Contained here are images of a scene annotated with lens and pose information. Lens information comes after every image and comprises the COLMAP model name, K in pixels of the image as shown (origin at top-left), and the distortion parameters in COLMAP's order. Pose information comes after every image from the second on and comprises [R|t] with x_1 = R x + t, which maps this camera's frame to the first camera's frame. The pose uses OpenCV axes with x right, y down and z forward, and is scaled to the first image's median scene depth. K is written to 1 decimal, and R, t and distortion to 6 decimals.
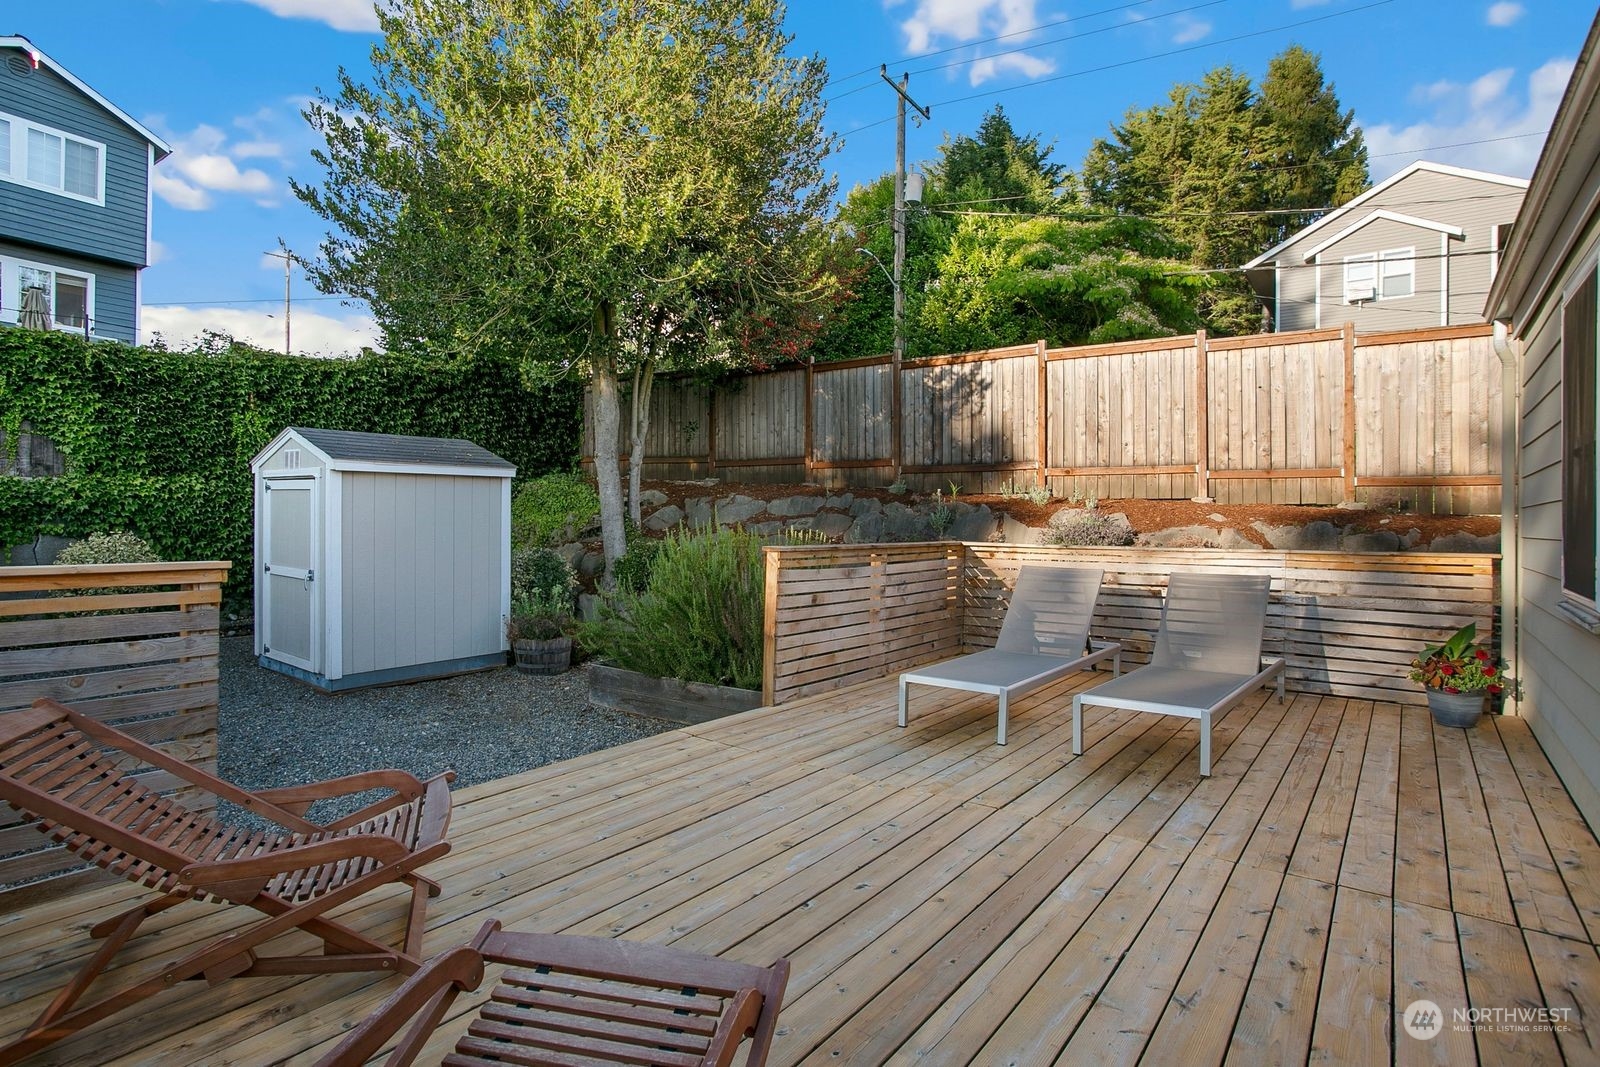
lens RADIAL K [[814.0, 0, 822.5], [0, 814.0, 524.5], [0, 0, 1]] dist [-0.042149, 0.021267]
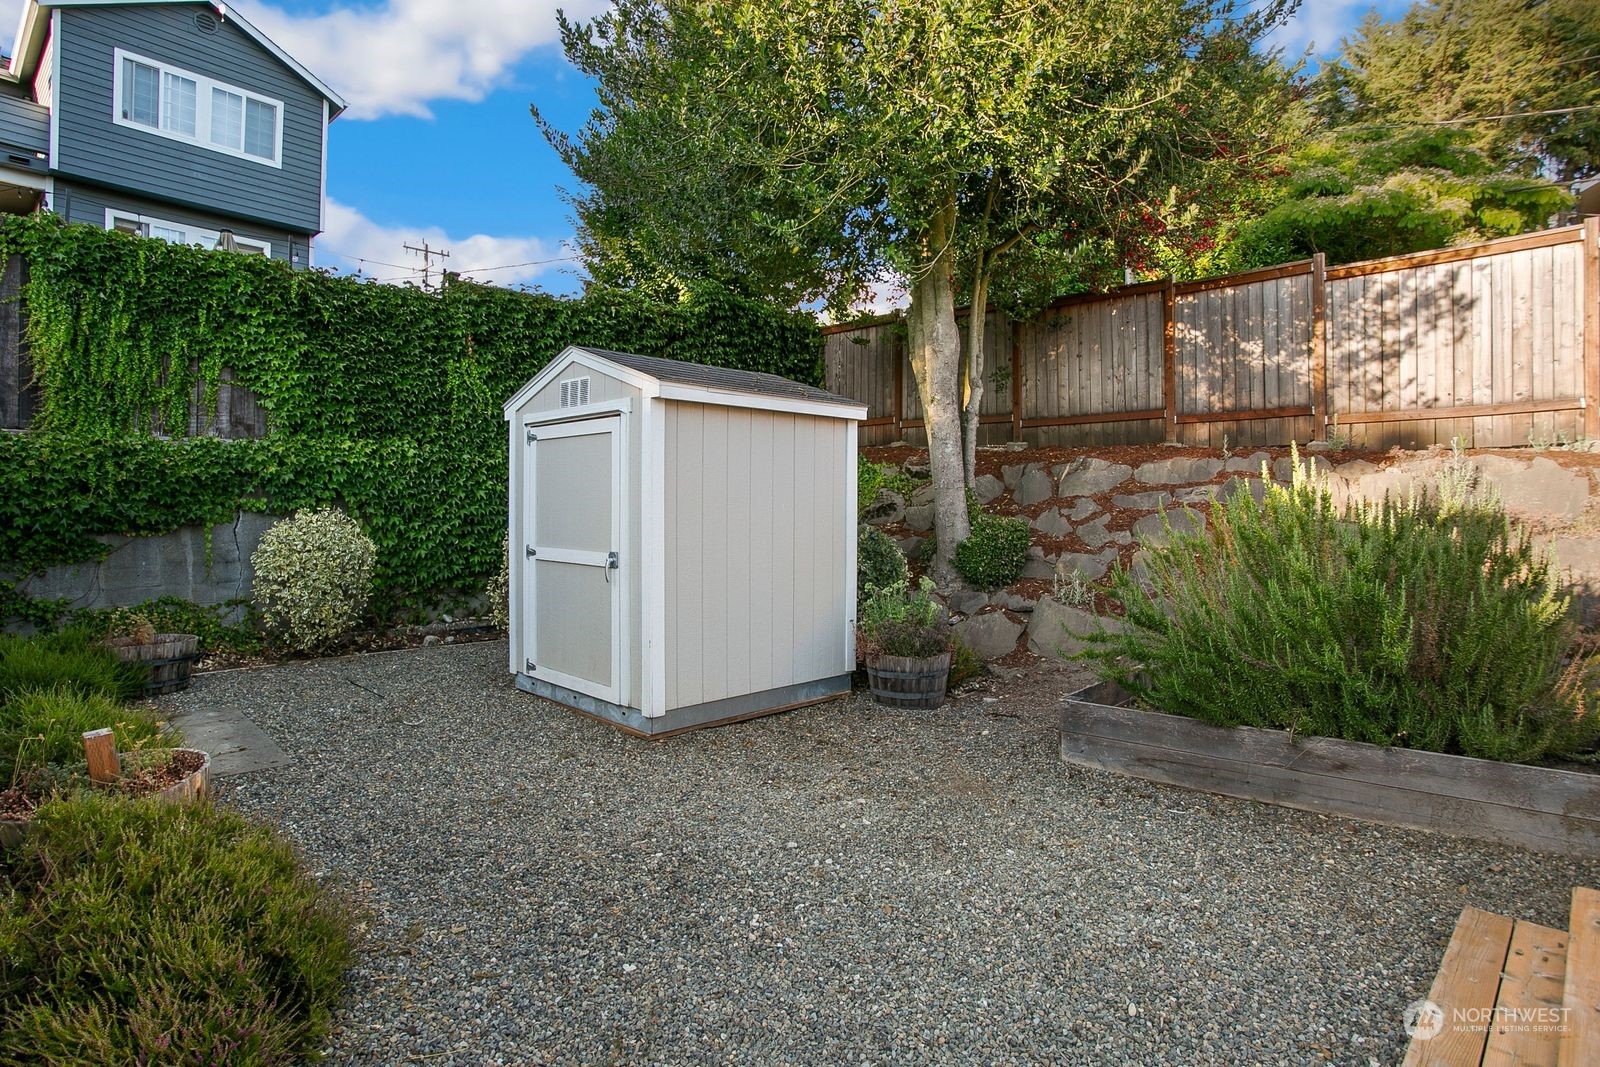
lens RADIAL K [[836.1, 0, 804.2], [0, 836.1, 527.4], [0, 0, 1]] dist [-0.072499, 0.031612]
pose [[0.991063, -0.003835, -0.133337, -0.295633], [0.004104, 0.999990, 0.001740, 0.027256], [0.133329, -0.002271, 0.991069, 0.253596]]
